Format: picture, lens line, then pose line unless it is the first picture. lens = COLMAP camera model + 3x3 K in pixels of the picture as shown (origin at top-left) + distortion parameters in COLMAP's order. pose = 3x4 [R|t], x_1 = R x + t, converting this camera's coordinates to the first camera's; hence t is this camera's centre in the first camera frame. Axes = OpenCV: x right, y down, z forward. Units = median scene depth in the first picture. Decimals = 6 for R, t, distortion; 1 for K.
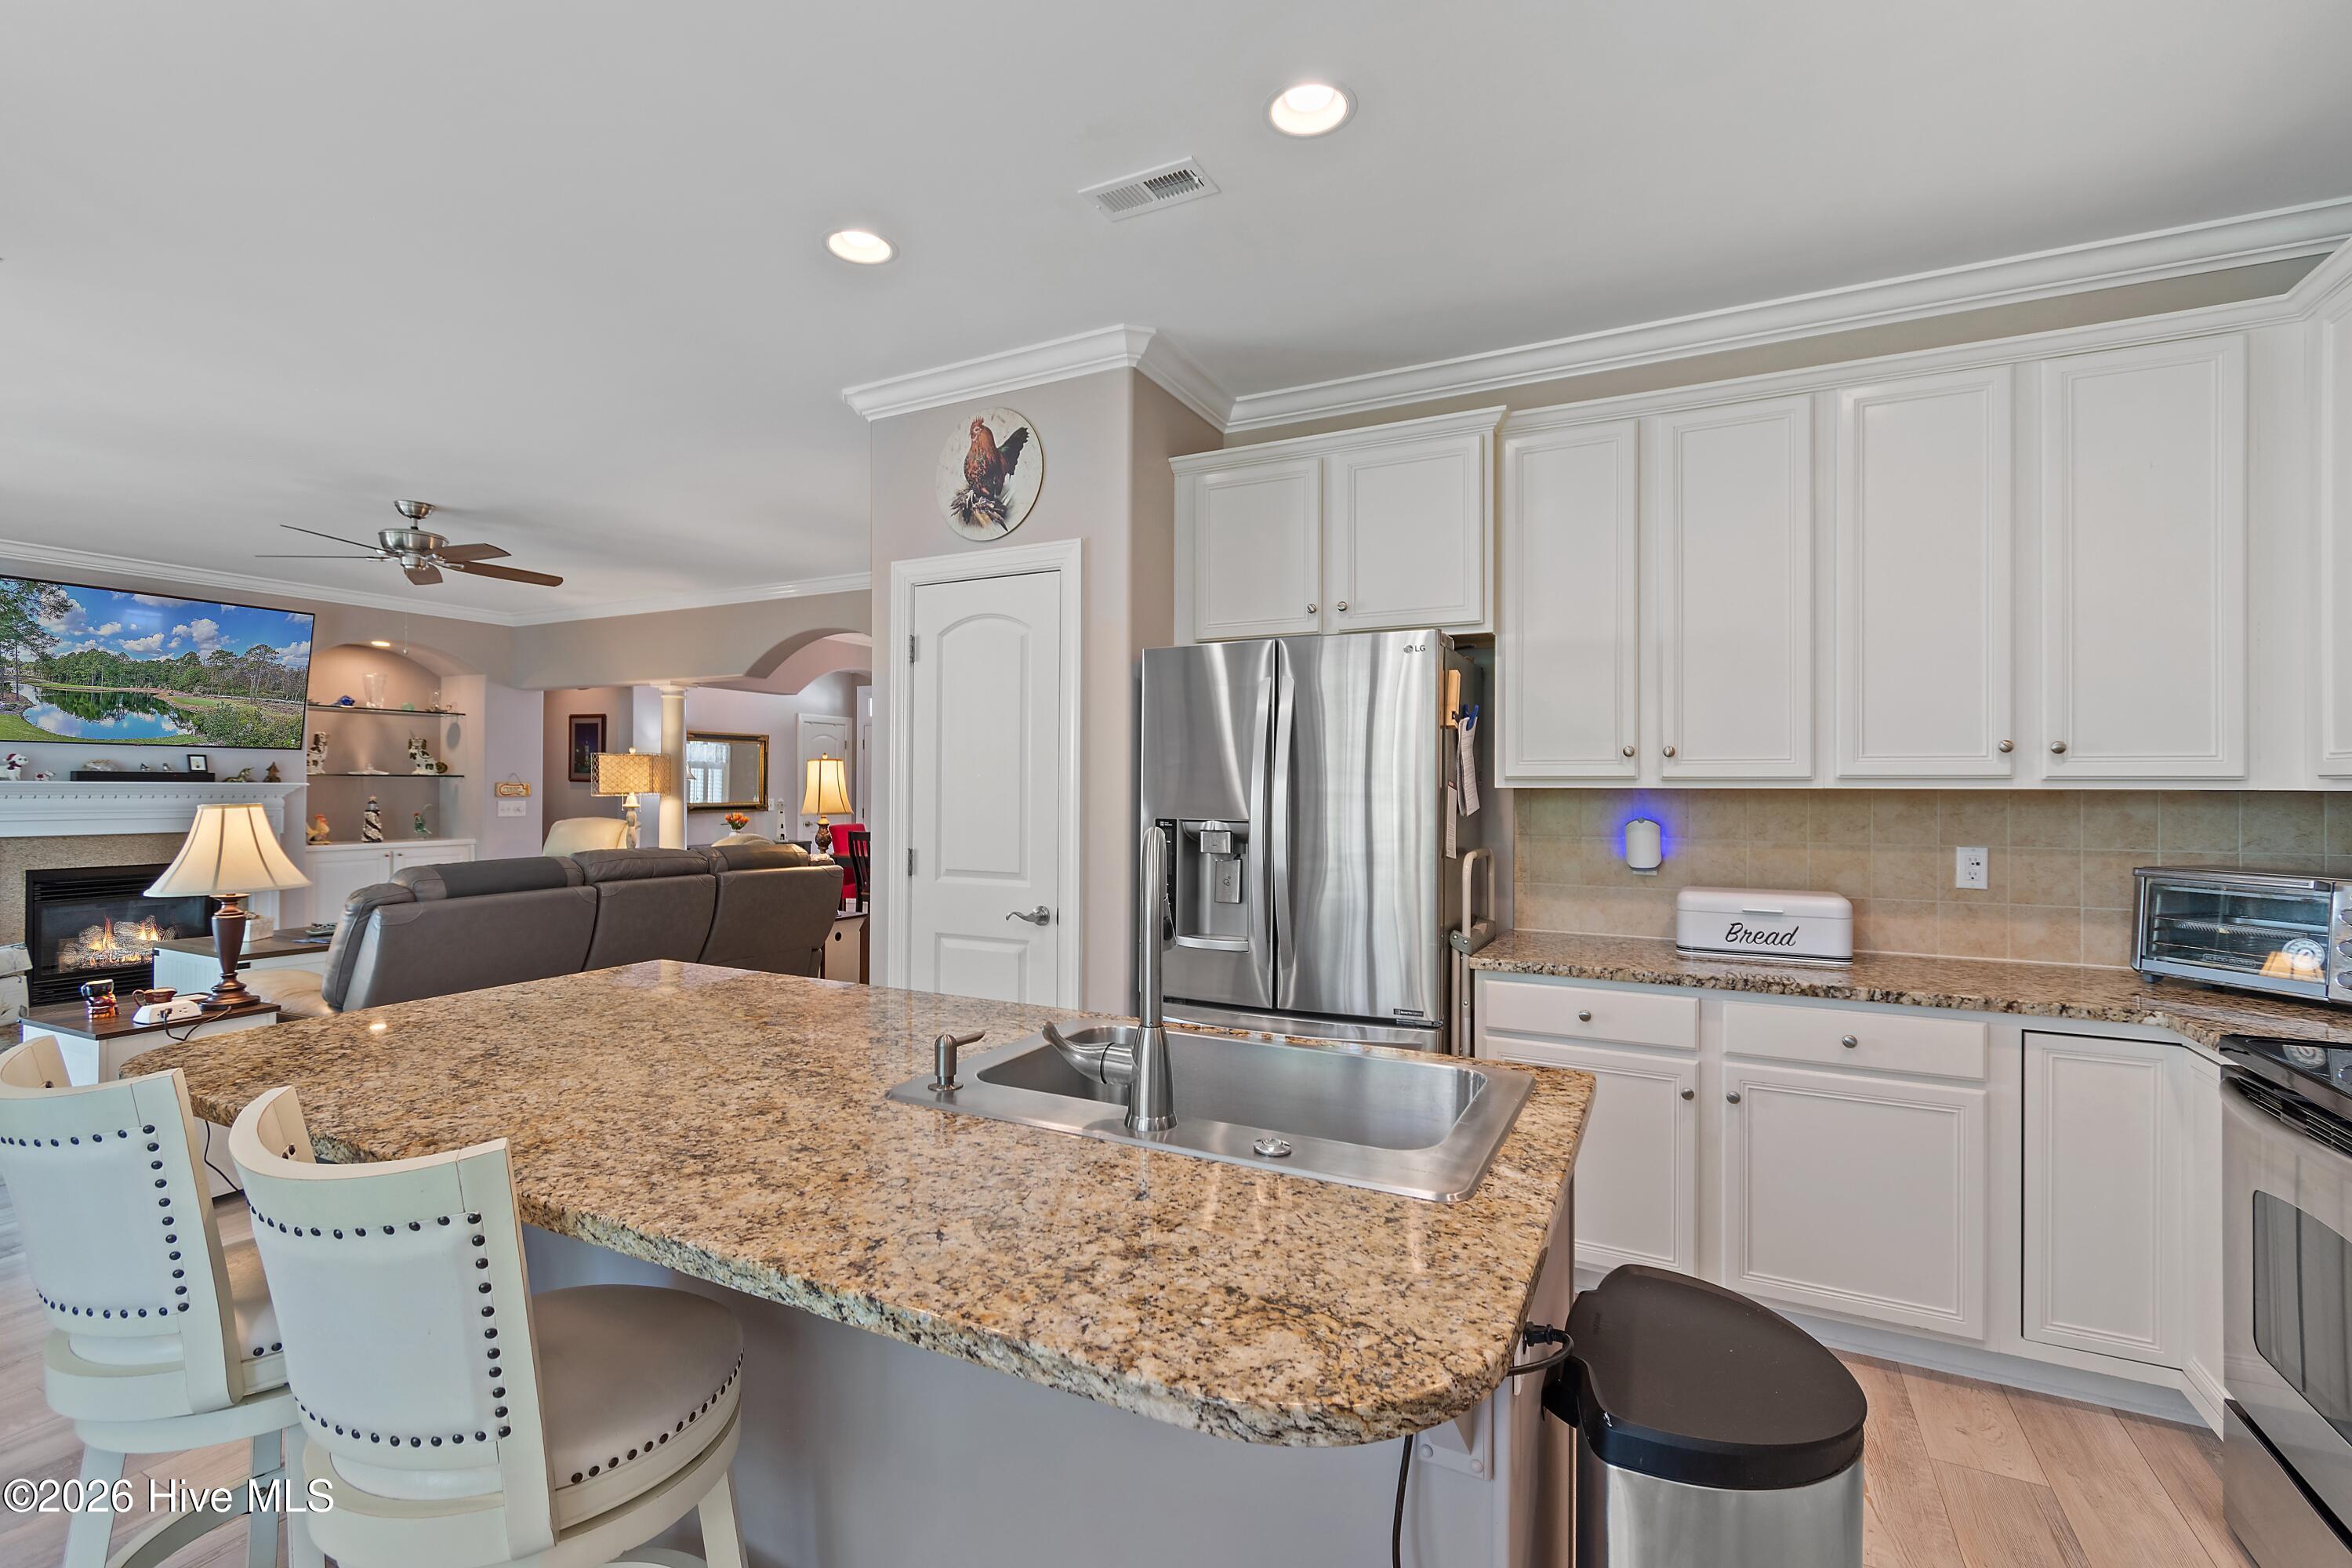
lens RADIAL K [[1034.3, 0, 1193.8], [0, 1034.3, 784.0], [0, 0, 1]] dist [0.002446, -0.000612]
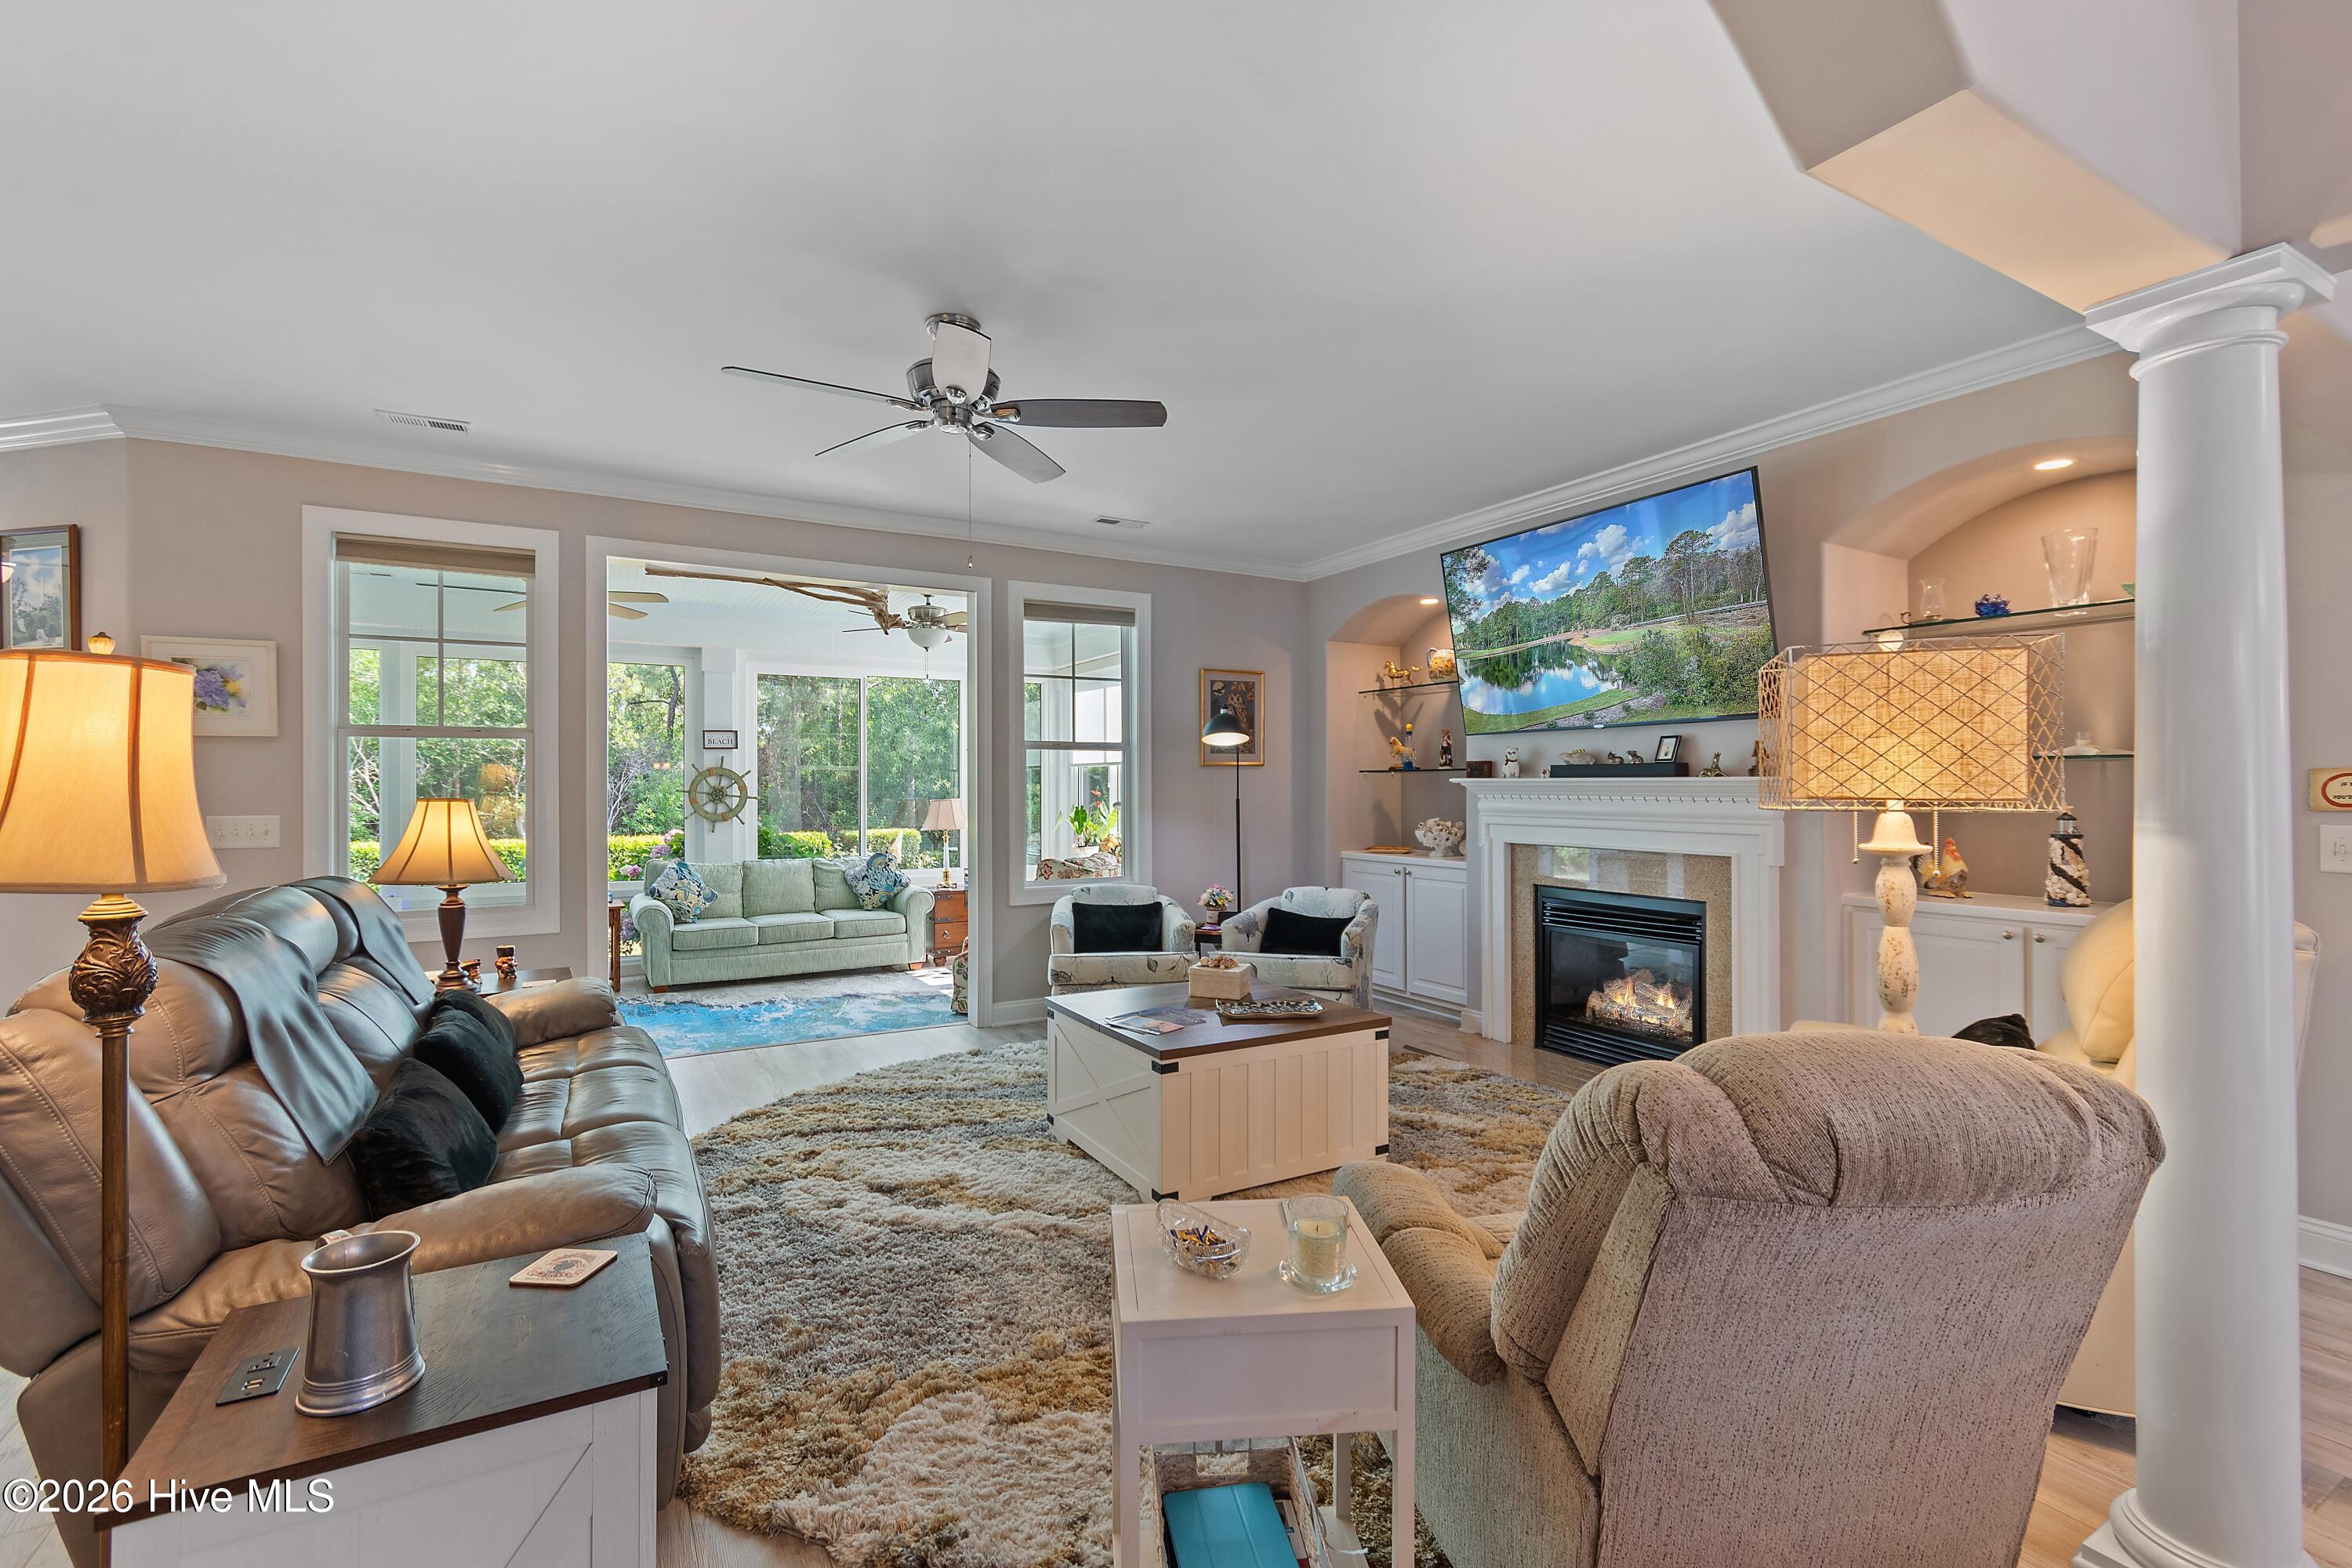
lens RADIAL K [[1034.3, 0, 1177.0], [0, 1034.3, 774.7], [0, 0, 1]] dist [0.002446, -0.000612]
pose [[-0.557974, -0.013925, -0.829742, -0.504739], [0.000964, 0.999848, -0.017428, 0.012147], [0.829858, -0.010524, -0.557876, 1.958579]]
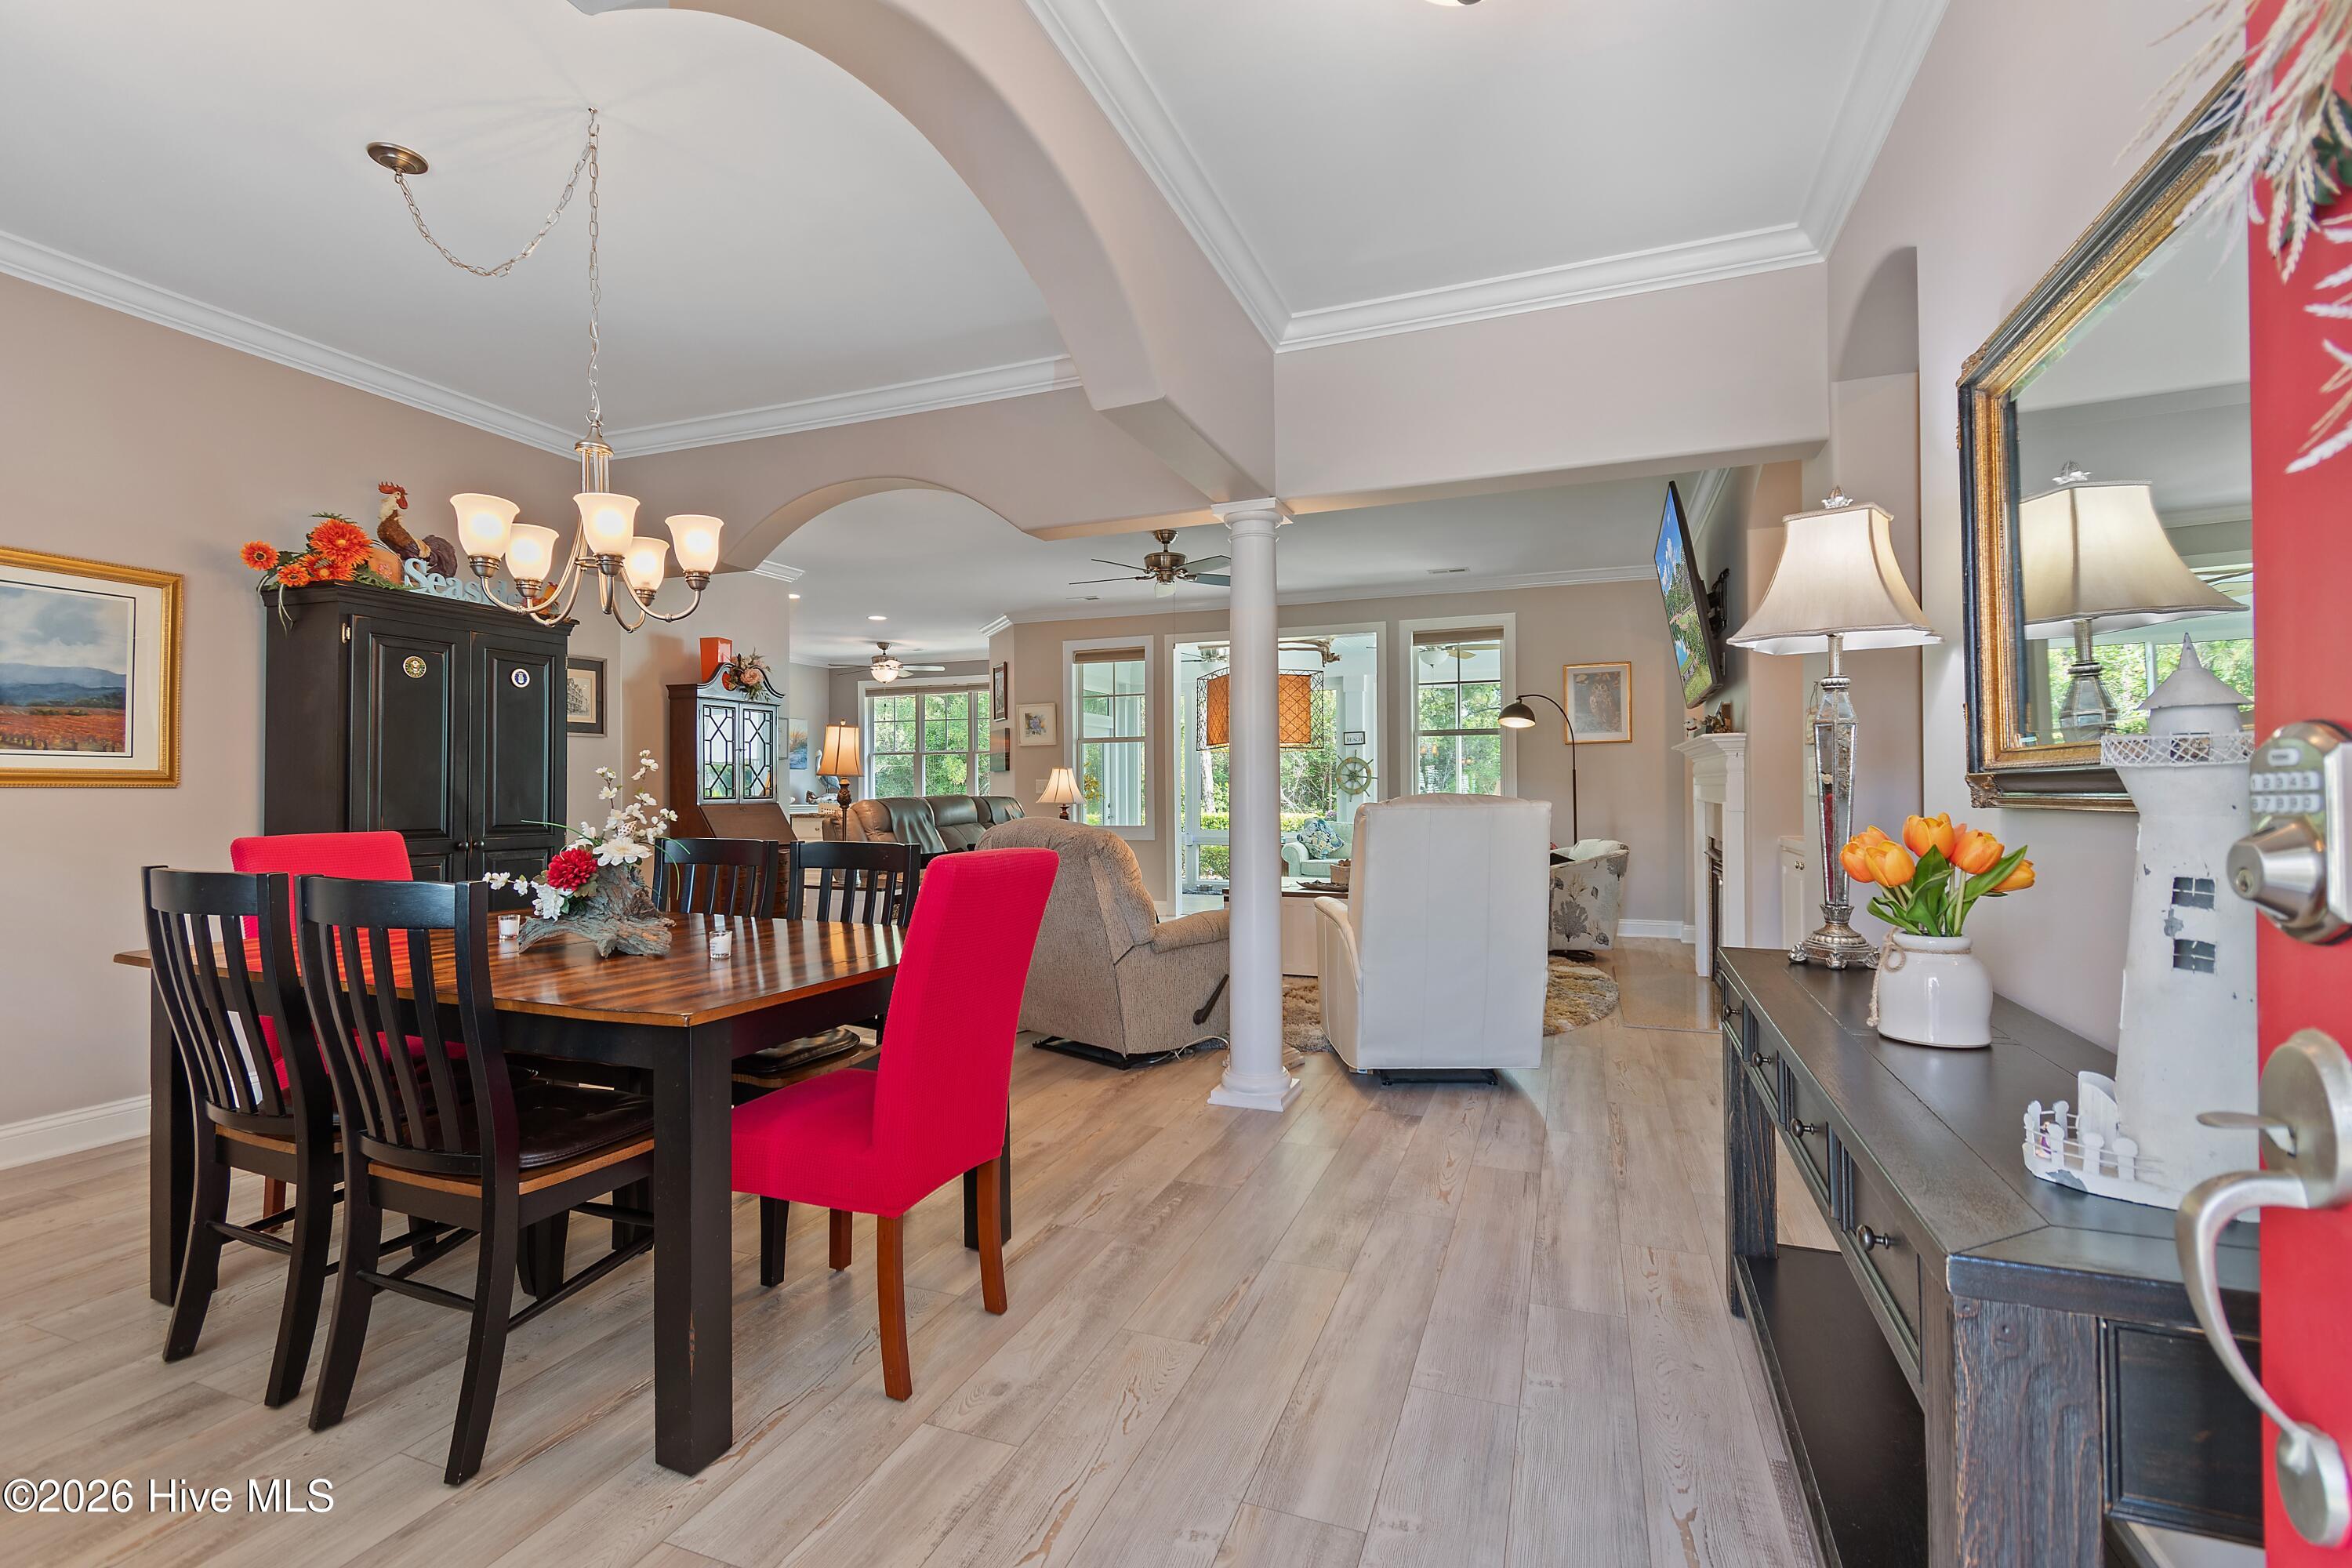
lens RADIAL K [[1034.3, 0, 1181.4], [0, 1034.3, 784.2], [0, 0, 1]] dist [0.002446, -0.000612]
pose [[-0.996324, -0.000676, -0.085664, -0.940450], [0.000035, 0.999966, -0.008296, 0.063195], [0.085666, -0.008268, -0.996290, 2.989817]]
